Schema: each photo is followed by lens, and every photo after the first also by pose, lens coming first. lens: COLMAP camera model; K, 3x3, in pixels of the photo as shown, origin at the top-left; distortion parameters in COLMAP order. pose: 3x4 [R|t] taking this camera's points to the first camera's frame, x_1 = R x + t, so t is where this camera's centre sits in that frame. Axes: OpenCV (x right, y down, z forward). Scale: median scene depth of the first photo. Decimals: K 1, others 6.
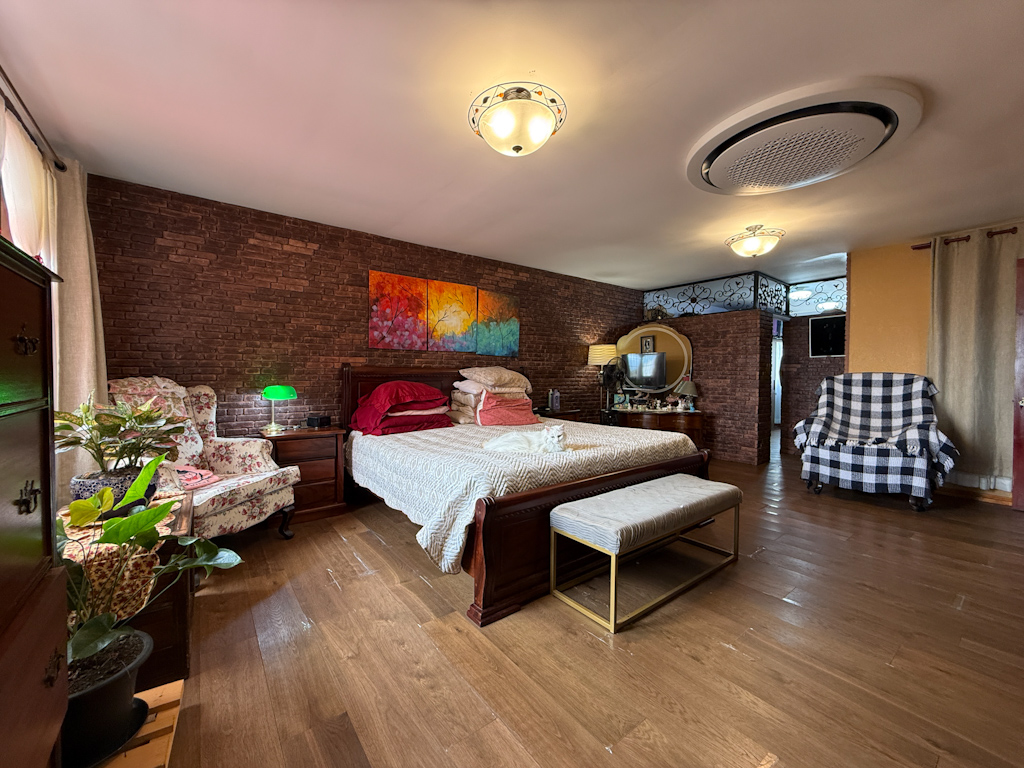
lens RADIAL K [[407.0, 0, 508.3], [0, 407.0, 385.4], [0, 0, 1]] dist [-0.002305, -0.000051]
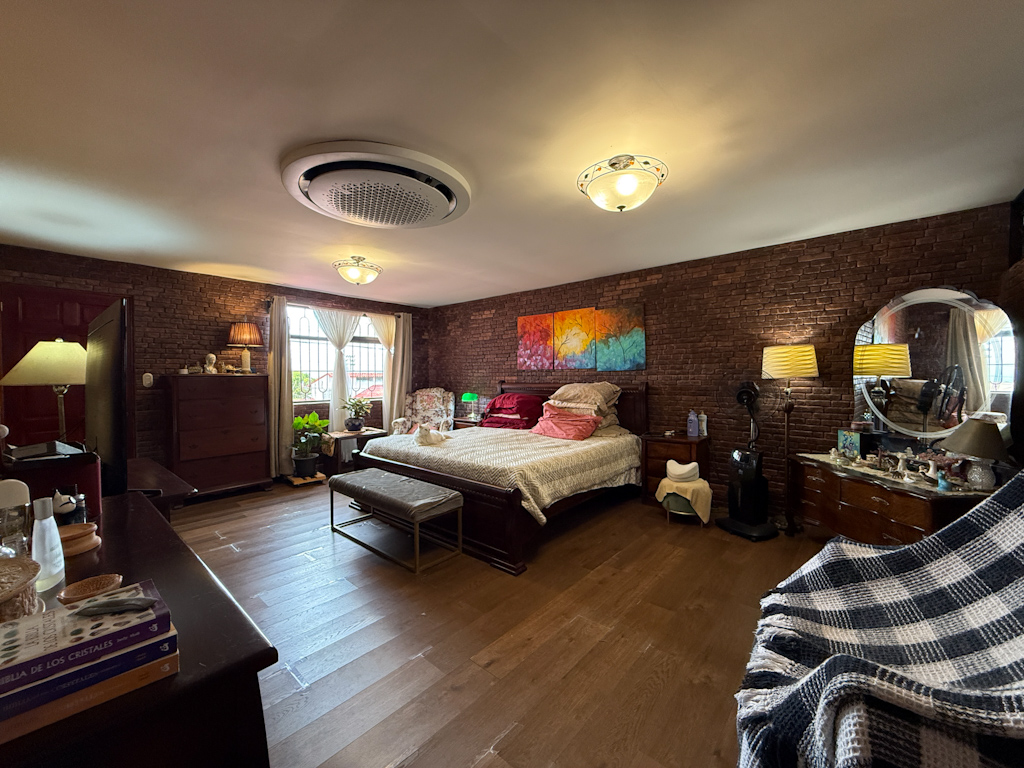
lens RADIAL K [[407.0, 0, 506.0], [0, 407.0, 381.6], [0, 0, 1]] dist [-0.002305, -0.000051]
pose [[0.196637, 0.010040, -0.980425, 0.999086], [-0.019486, 0.999790, 0.006330, -0.053396], [0.980283, 0.017860, 0.196792, 0.611043]]
